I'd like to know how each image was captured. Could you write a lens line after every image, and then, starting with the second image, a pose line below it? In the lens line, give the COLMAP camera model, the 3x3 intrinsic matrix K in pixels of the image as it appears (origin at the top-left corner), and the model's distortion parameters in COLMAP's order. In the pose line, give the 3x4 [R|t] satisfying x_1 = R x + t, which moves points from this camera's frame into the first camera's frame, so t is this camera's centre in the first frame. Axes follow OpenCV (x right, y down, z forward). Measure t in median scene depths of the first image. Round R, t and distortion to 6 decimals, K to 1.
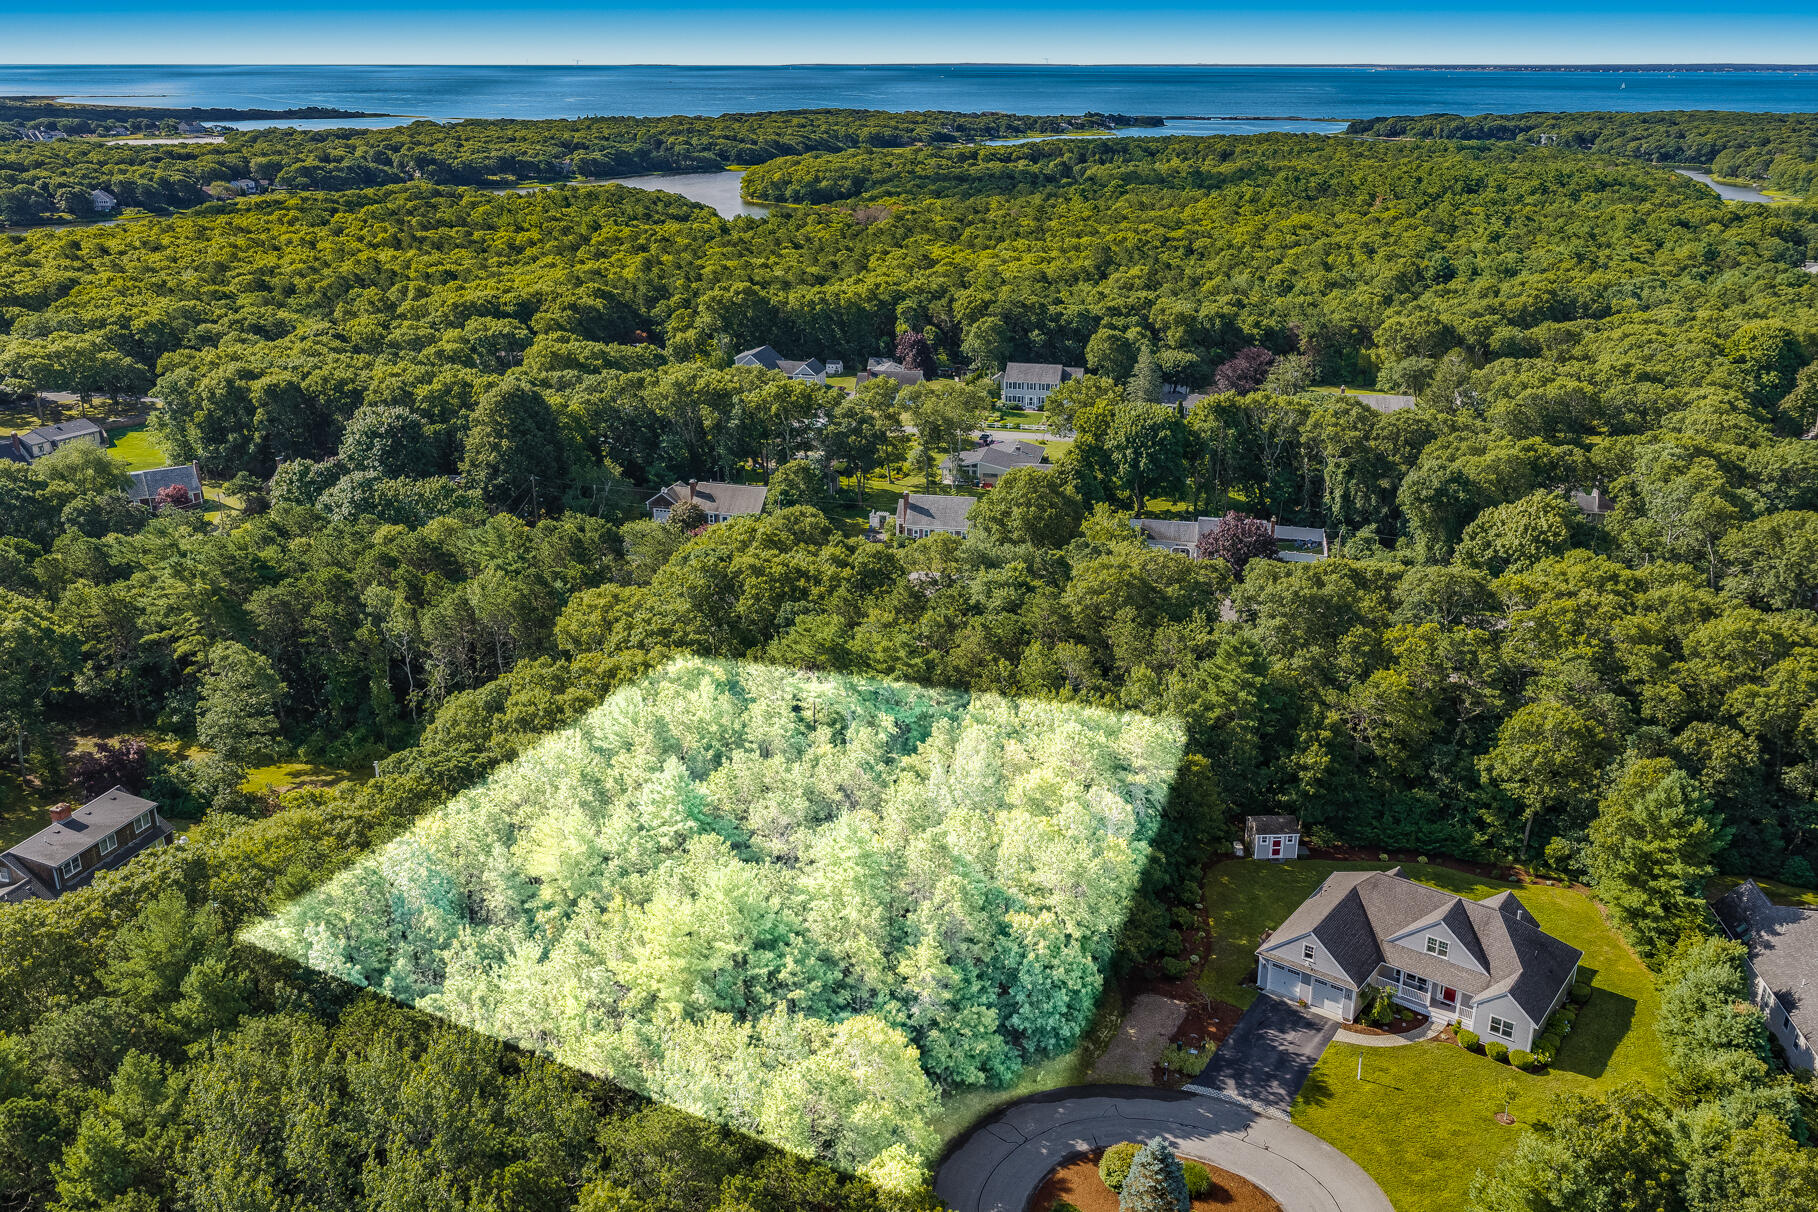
lens RADIAL K [[1490.9, 0, 909.0], [0, 1490.9, 606.0], [0, 0, 1]] dist [0.009542, -0.007005]
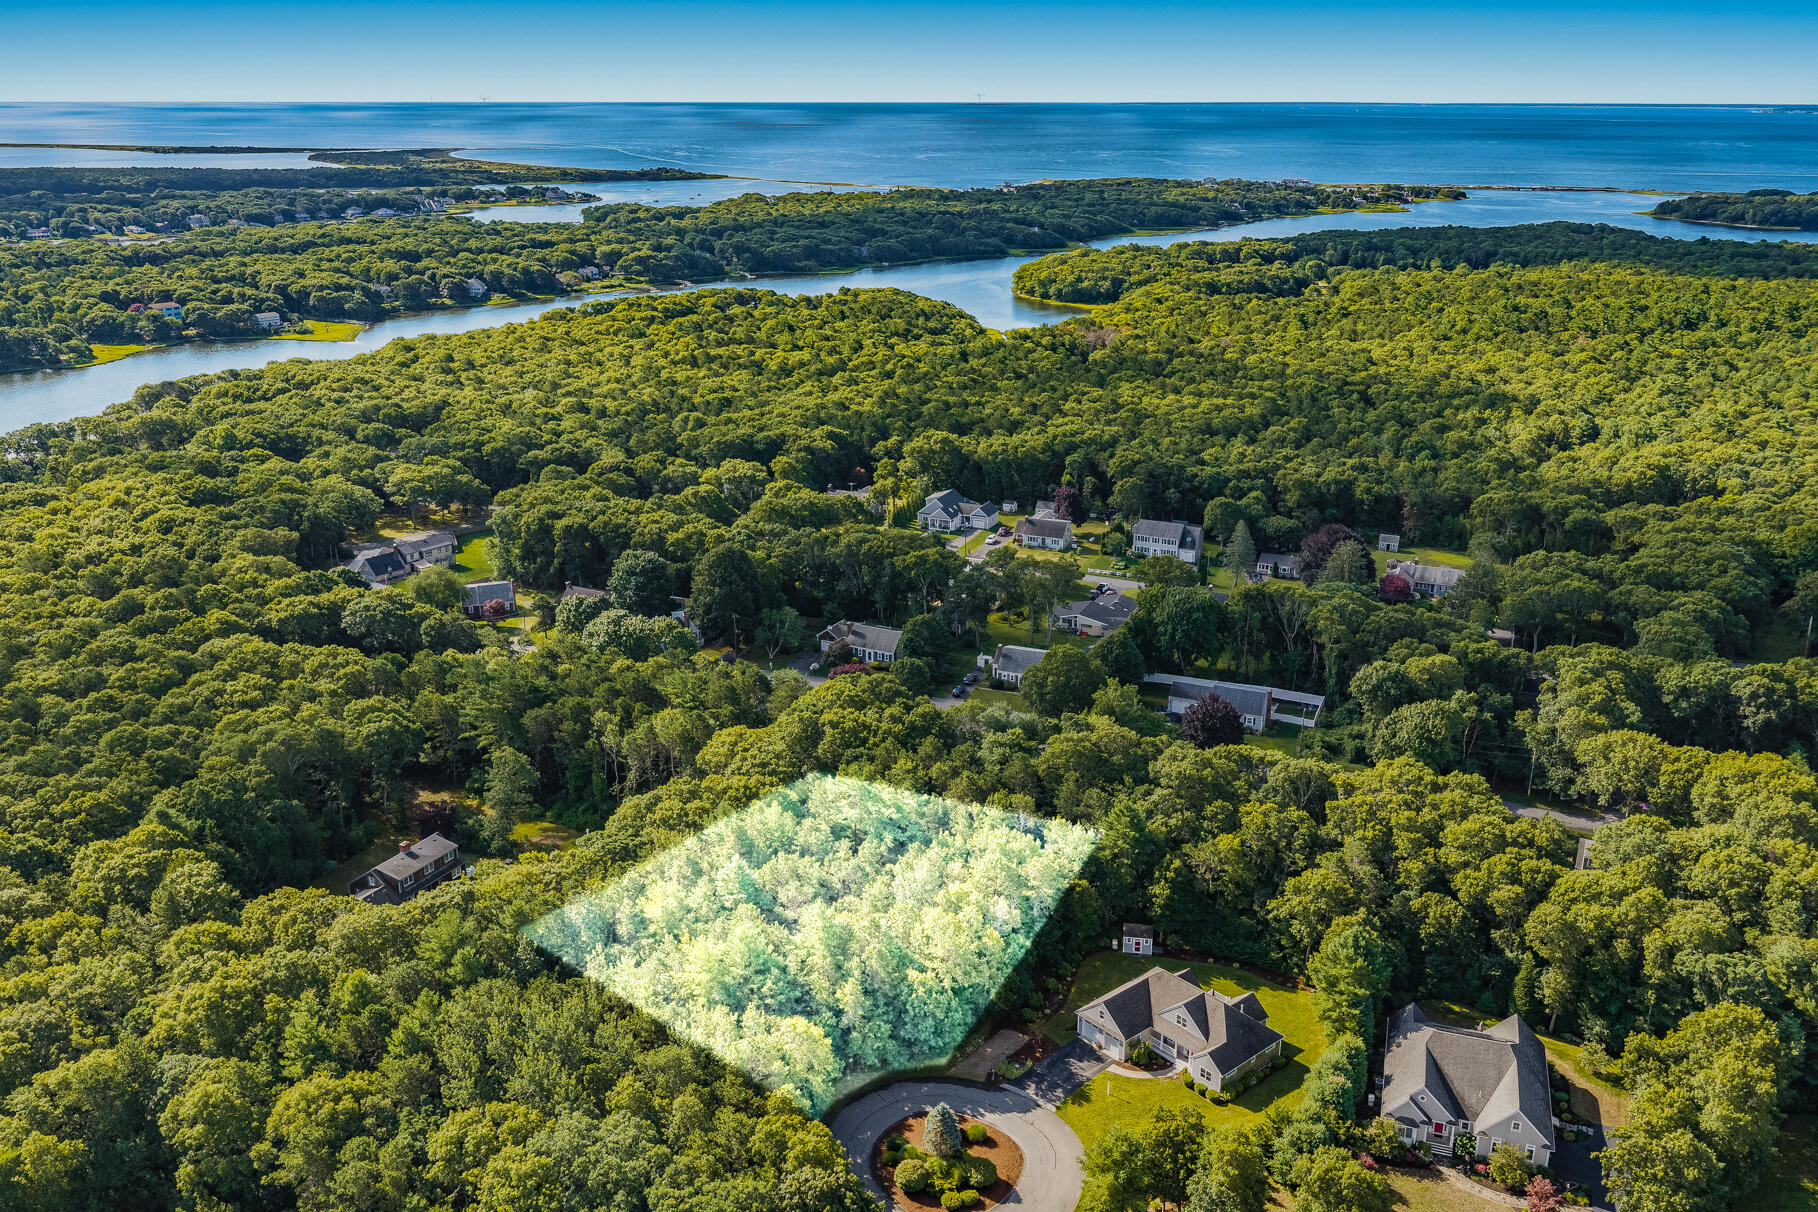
lens RADIAL K [[1468.7, 0, 909.0], [0, 1468.7, 606.0], [0, 0, 1]] dist [0.047645, -0.079198]
pose [[0.978574, 0.064903, -0.195397, 0.256397], [-0.069382, 0.997459, -0.016162, -0.125109], [0.193851, 0.029373, 0.980591, -0.457851]]
